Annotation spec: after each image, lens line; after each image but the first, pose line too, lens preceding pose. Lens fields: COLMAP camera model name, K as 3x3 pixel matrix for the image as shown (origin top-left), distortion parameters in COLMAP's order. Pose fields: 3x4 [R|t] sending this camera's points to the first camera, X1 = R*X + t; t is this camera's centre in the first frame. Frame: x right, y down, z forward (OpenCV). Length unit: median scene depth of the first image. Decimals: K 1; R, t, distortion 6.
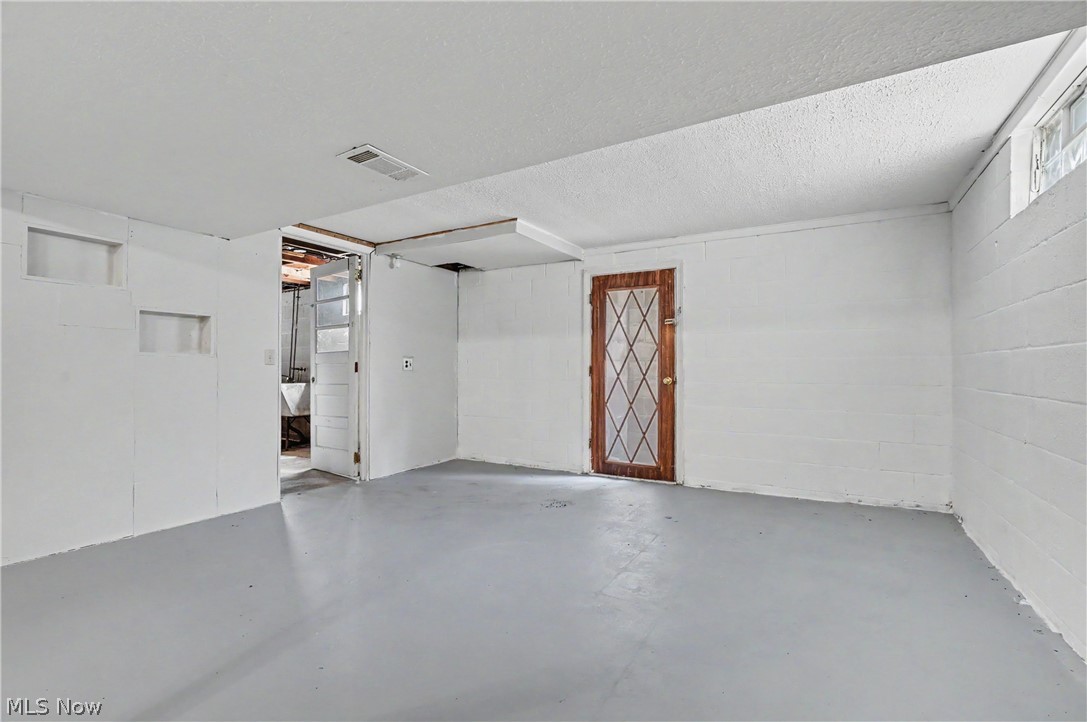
lens RADIAL K [[625.4, 0, 472.4], [0, 625.4, 361.1], [0, 0, 1]] dist [-0.000141, 0.000062]
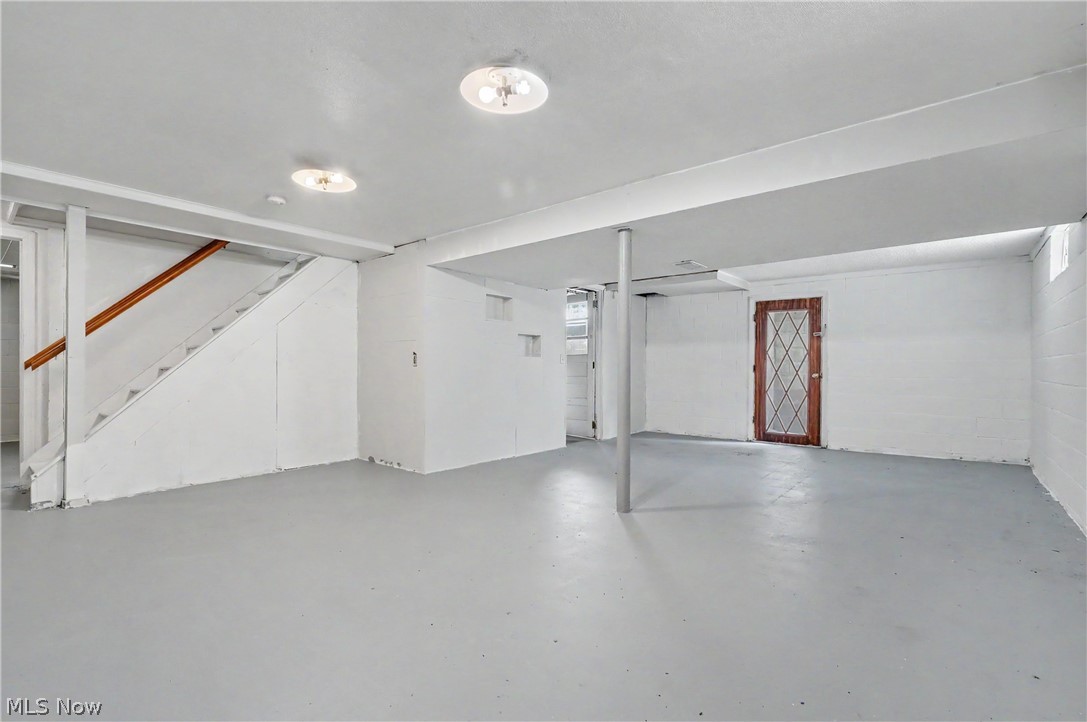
lens RADIAL K [[496.9, 0, 544.3], [0, 496.9, 368.7], [0, 0, 1]] dist [-0.003119, -0.000282]
pose [[0.986536, 0.005481, -0.163452, -0.110025], [-0.002934, 0.999871, 0.015822, -0.000680], [0.163518, -0.015129, 0.986424, -0.213569]]
